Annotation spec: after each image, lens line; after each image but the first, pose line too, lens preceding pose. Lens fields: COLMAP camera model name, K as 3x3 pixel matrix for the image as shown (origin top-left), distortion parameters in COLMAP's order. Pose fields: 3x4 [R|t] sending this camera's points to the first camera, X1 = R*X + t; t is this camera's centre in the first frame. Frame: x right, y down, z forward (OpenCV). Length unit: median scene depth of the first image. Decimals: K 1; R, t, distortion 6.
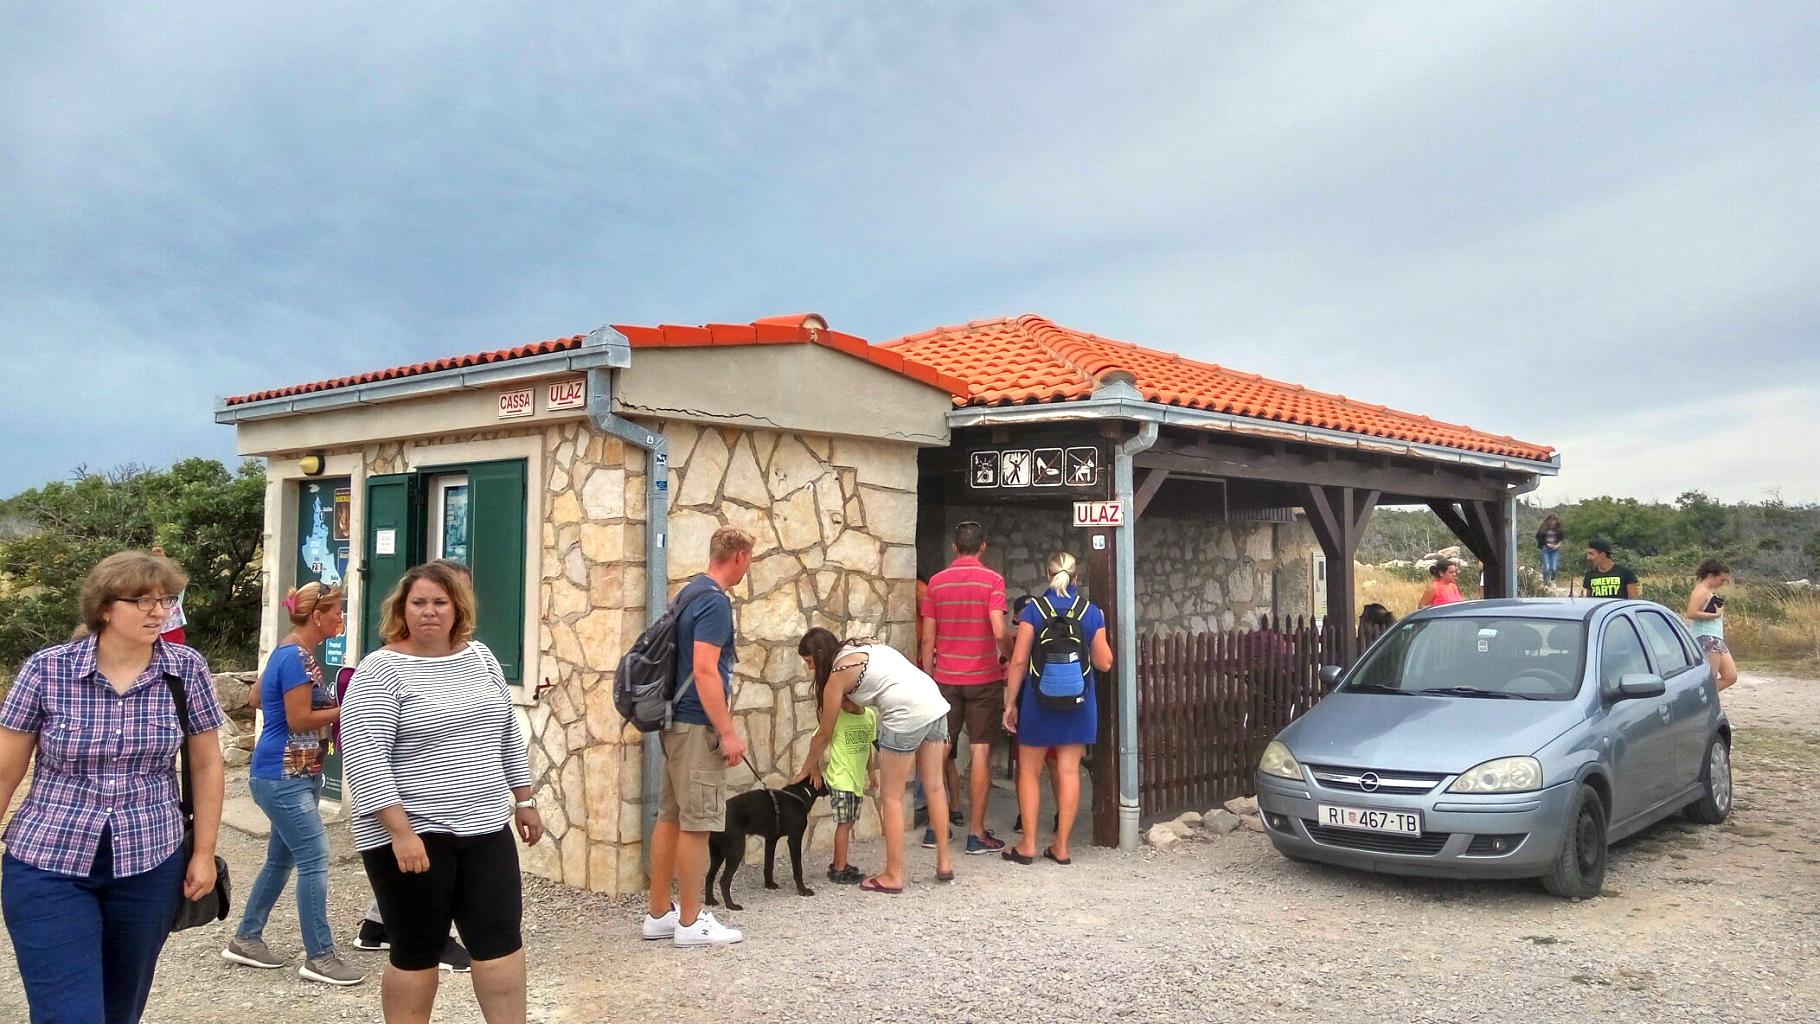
lens RADIAL K [[1450.3, 0, 929.2], [0, 1450.3, 477.3], [0, 0, 1]] dist [0.057445, -0.066230]
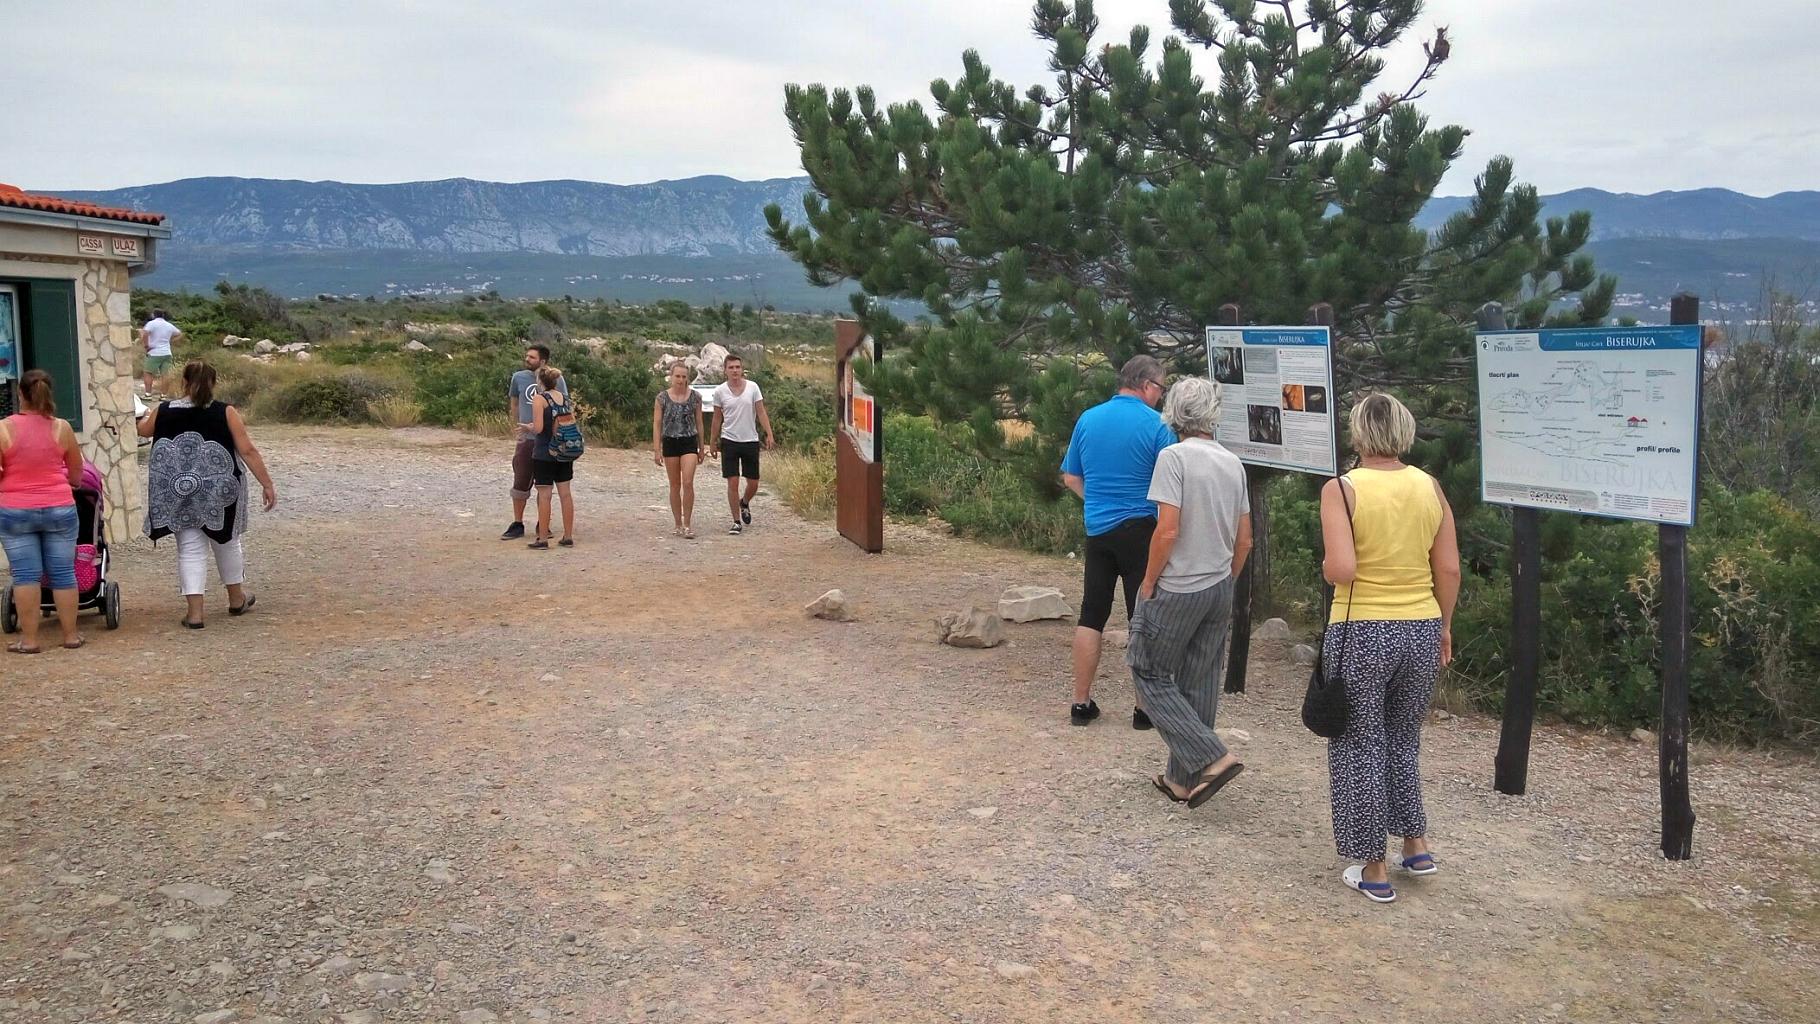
lens RADIAL K [[1450.3, 0, 910.5], [0, 1450.3, 505.0], [0, 0, 1]] dist [0.057445, -0.066230]
pose [[-0.653556, -0.109497, 0.748916, -2.017821], [-0.065375, 0.993949, 0.088272, 0.027892], [-0.754050, 0.008730, -0.656759, 1.367630]]
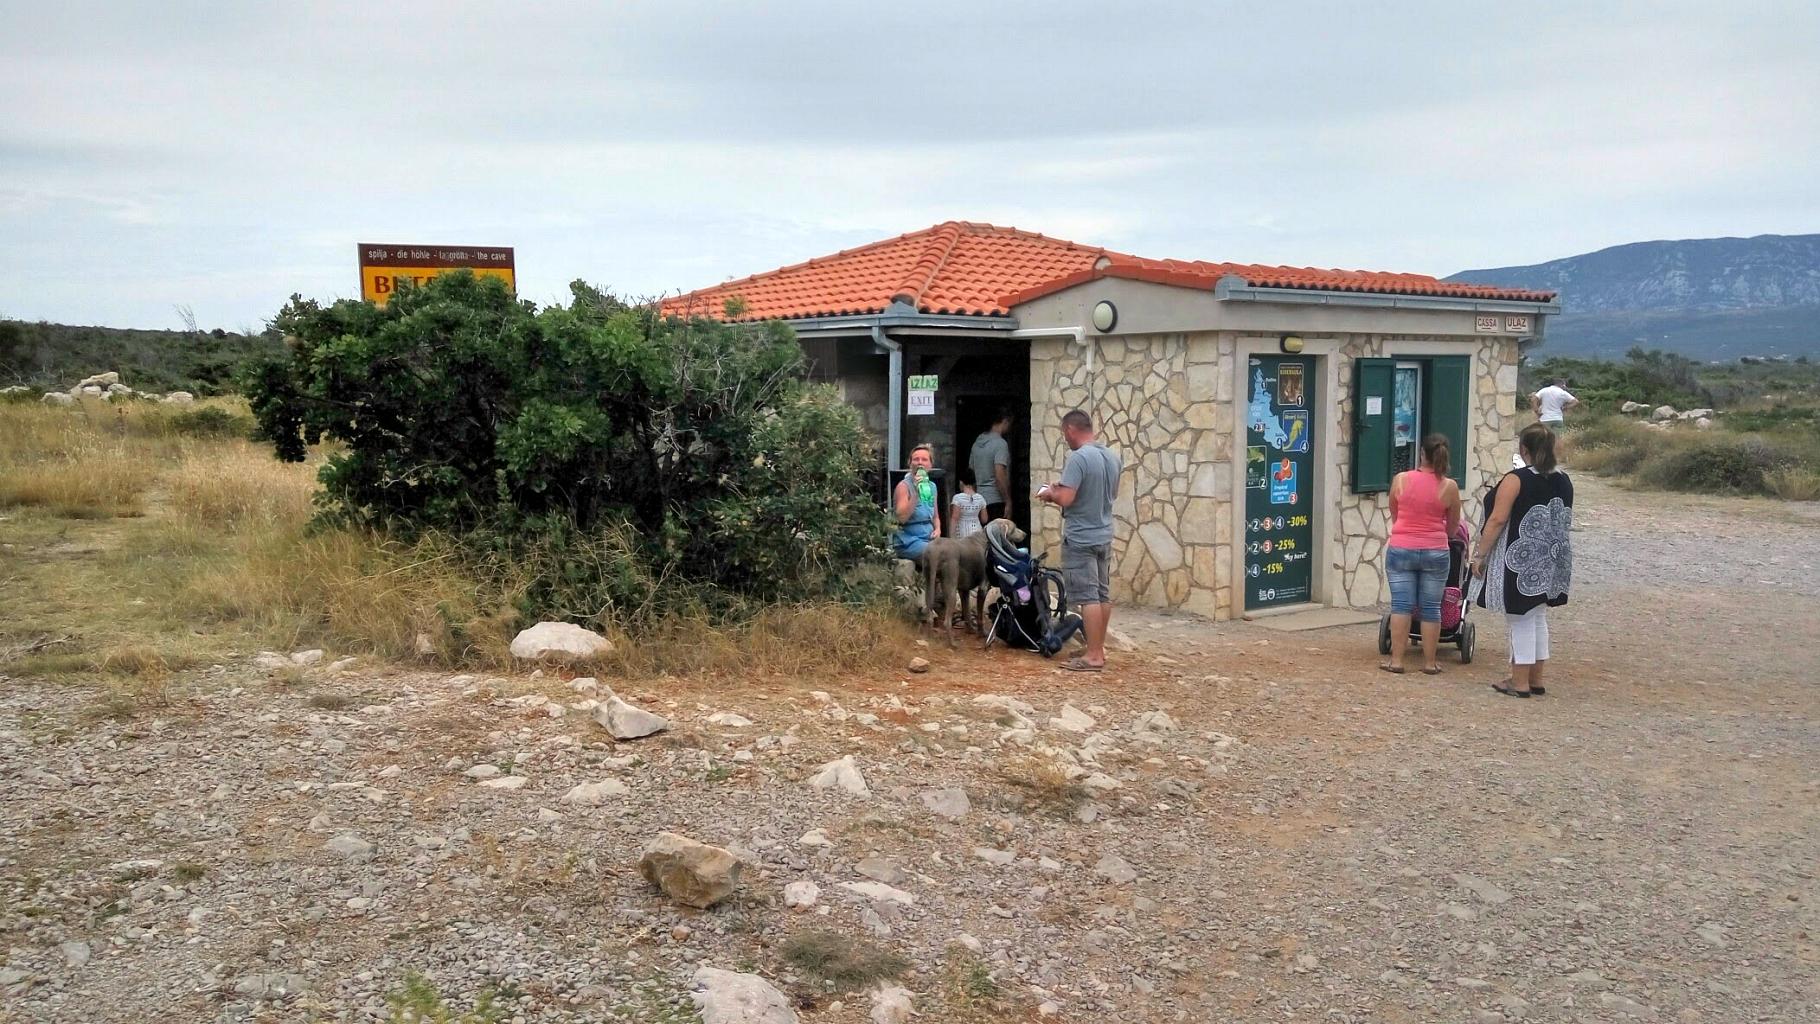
lens RADIAL K [[1450.3, 0, 893.5], [0, 1450.3, 508.0], [0, 0, 1]] dist [0.057445, -0.066230]
pose [[0.190112, -0.093068, 0.977341, -2.108566], [-0.058124, 0.992683, 0.105836, 0.022376], [-0.980040, -0.076928, 0.183311, 1.354883]]
